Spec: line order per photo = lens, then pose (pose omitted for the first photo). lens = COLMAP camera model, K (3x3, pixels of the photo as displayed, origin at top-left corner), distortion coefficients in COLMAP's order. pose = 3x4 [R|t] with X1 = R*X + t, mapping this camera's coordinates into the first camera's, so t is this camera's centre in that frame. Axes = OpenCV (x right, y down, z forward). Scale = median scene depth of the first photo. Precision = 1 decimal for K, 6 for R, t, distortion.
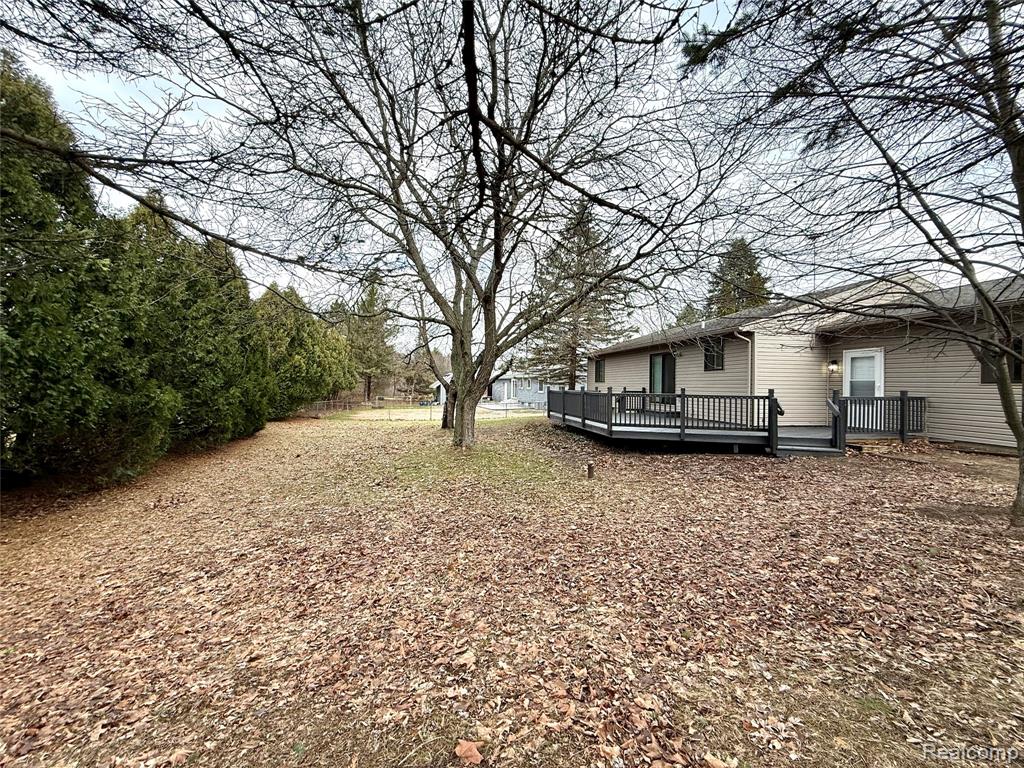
lens RADIAL K [[411.2, 0, 504.5], [0, 411.2, 381.4], [0, 0, 1]] dist [-0.000729, -0.000144]
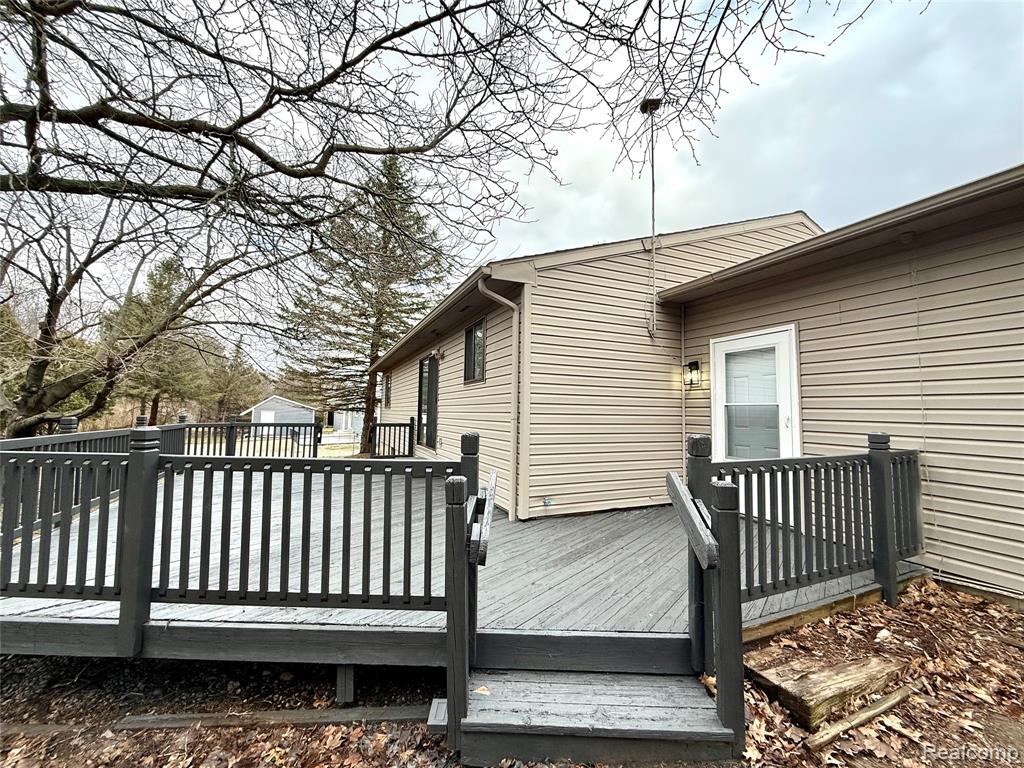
lens RADIAL K [[405.4, 0, 509.8], [0, 405.4, 382.0], [0, 0, 1]] dist [0.001583, 0.000000]
pose [[0.970004, 0.019251, 0.242324, 0.544999], [-0.003604, 0.997888, -0.064851, 0.003020], [-0.243060, 0.062032, 0.968026, 0.676540]]
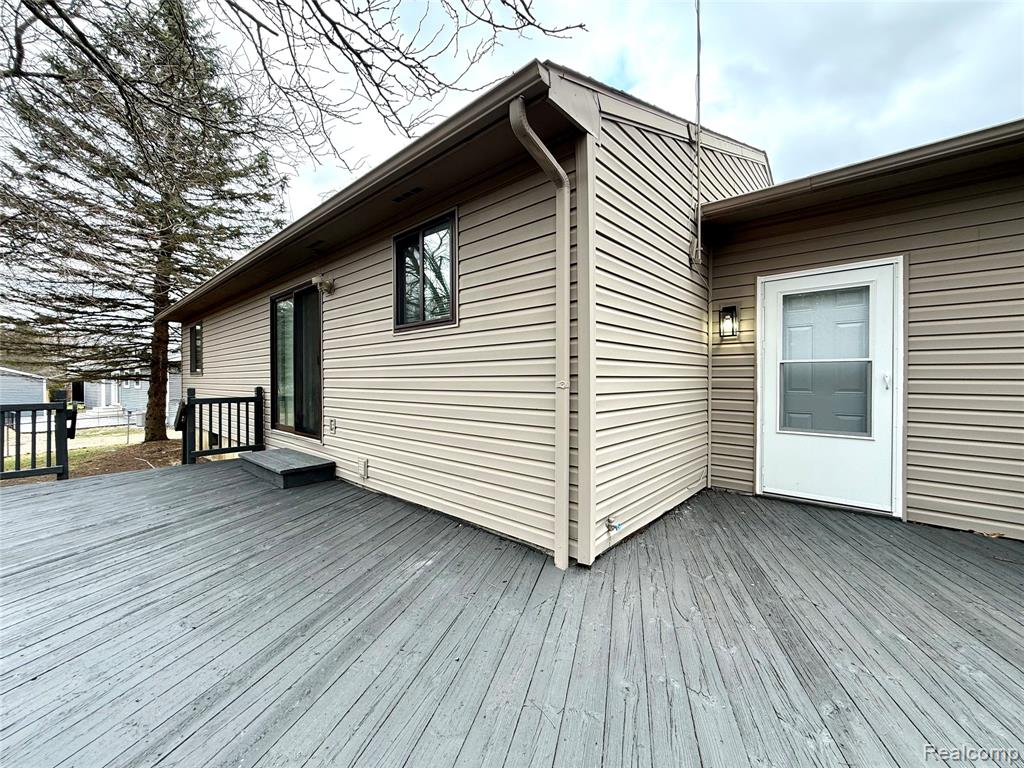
lens RADIAL K [[405.6, 0, 508.7], [0, 405.6, 383.9], [0, 0, 1]] dist [-0.001841, -0.000034]
pose [[0.794221, -0.022995, 0.607193, 0.484200], [0.008058, 0.999594, 0.027316, 0.005644], [-0.607575, -0.016802, 0.794084, 0.932509]]
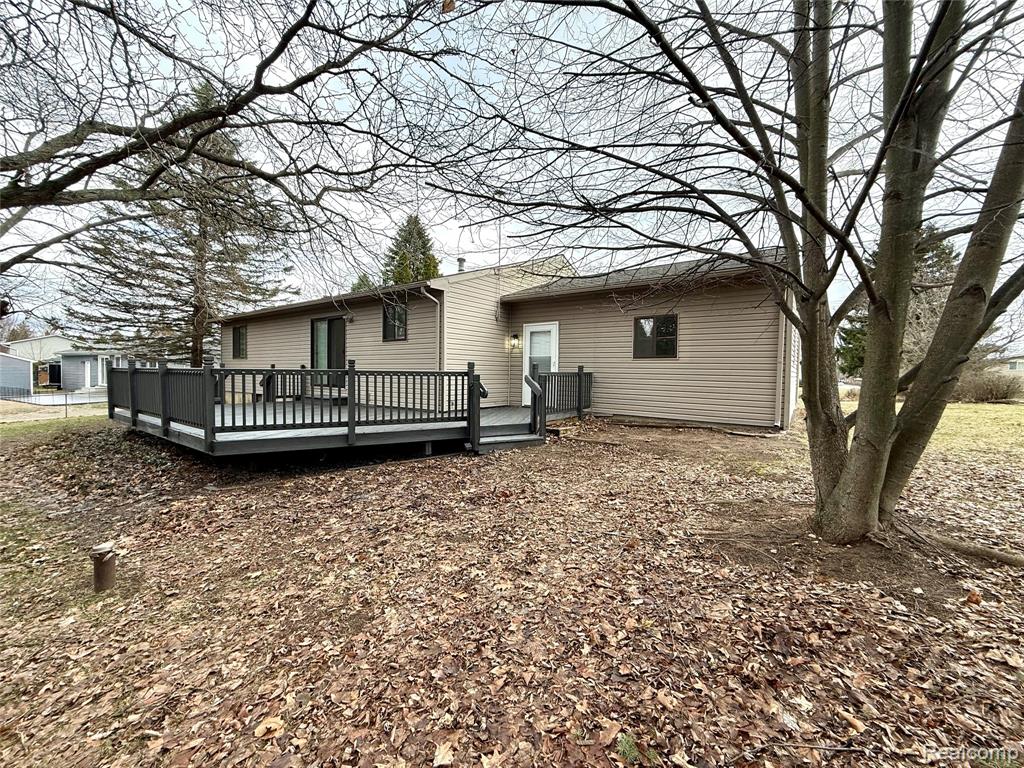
lens RADIAL K [[407.3, 0, 512.0], [0, 407.3, 384.0], [0, 0, 1]] dist [0.000548, 0.000012]
pose [[0.720508, -0.023504, 0.693048, 0.177998], [-0.008998, 0.999024, 0.043235, 0.022944], [-0.693388, -0.037387, 0.719594, 0.382149]]
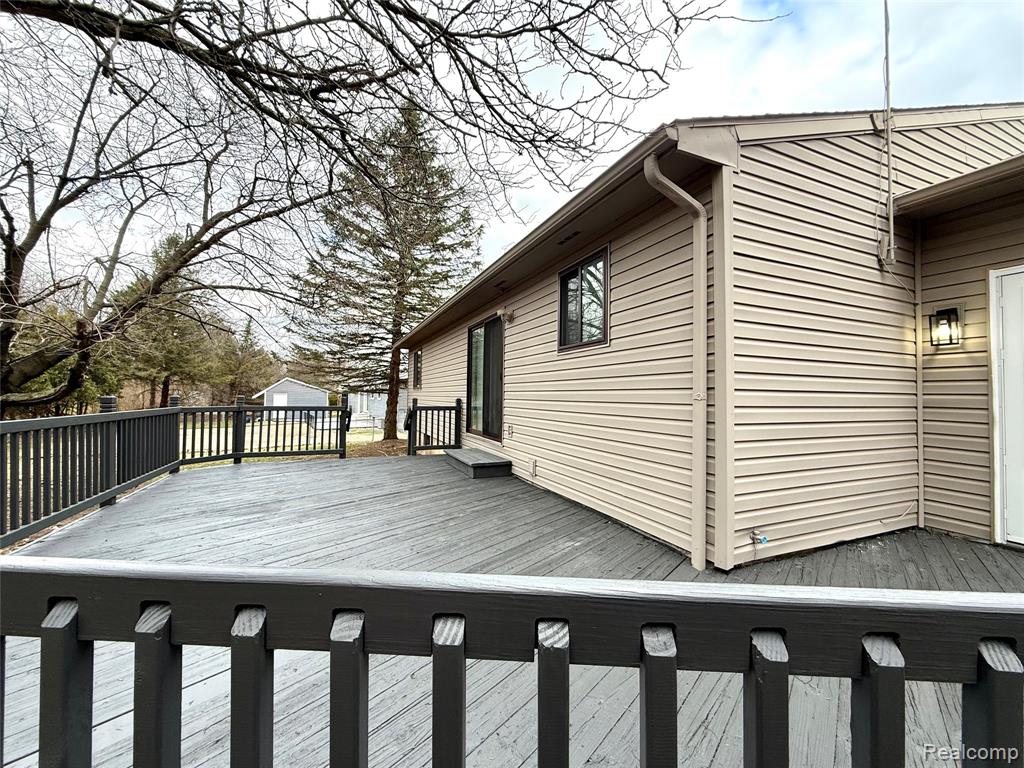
lens RADIAL K [[405.6, 0, 508.7], [0, 405.6, 383.9], [0, 0, 1]] dist [-0.001841, -0.000034]
pose [[0.975119, 0.004447, 0.221636, 0.478515], [-0.000549, 0.999844, -0.017643, 0.009345], [-0.221680, 0.017082, 0.974970, 0.877109]]
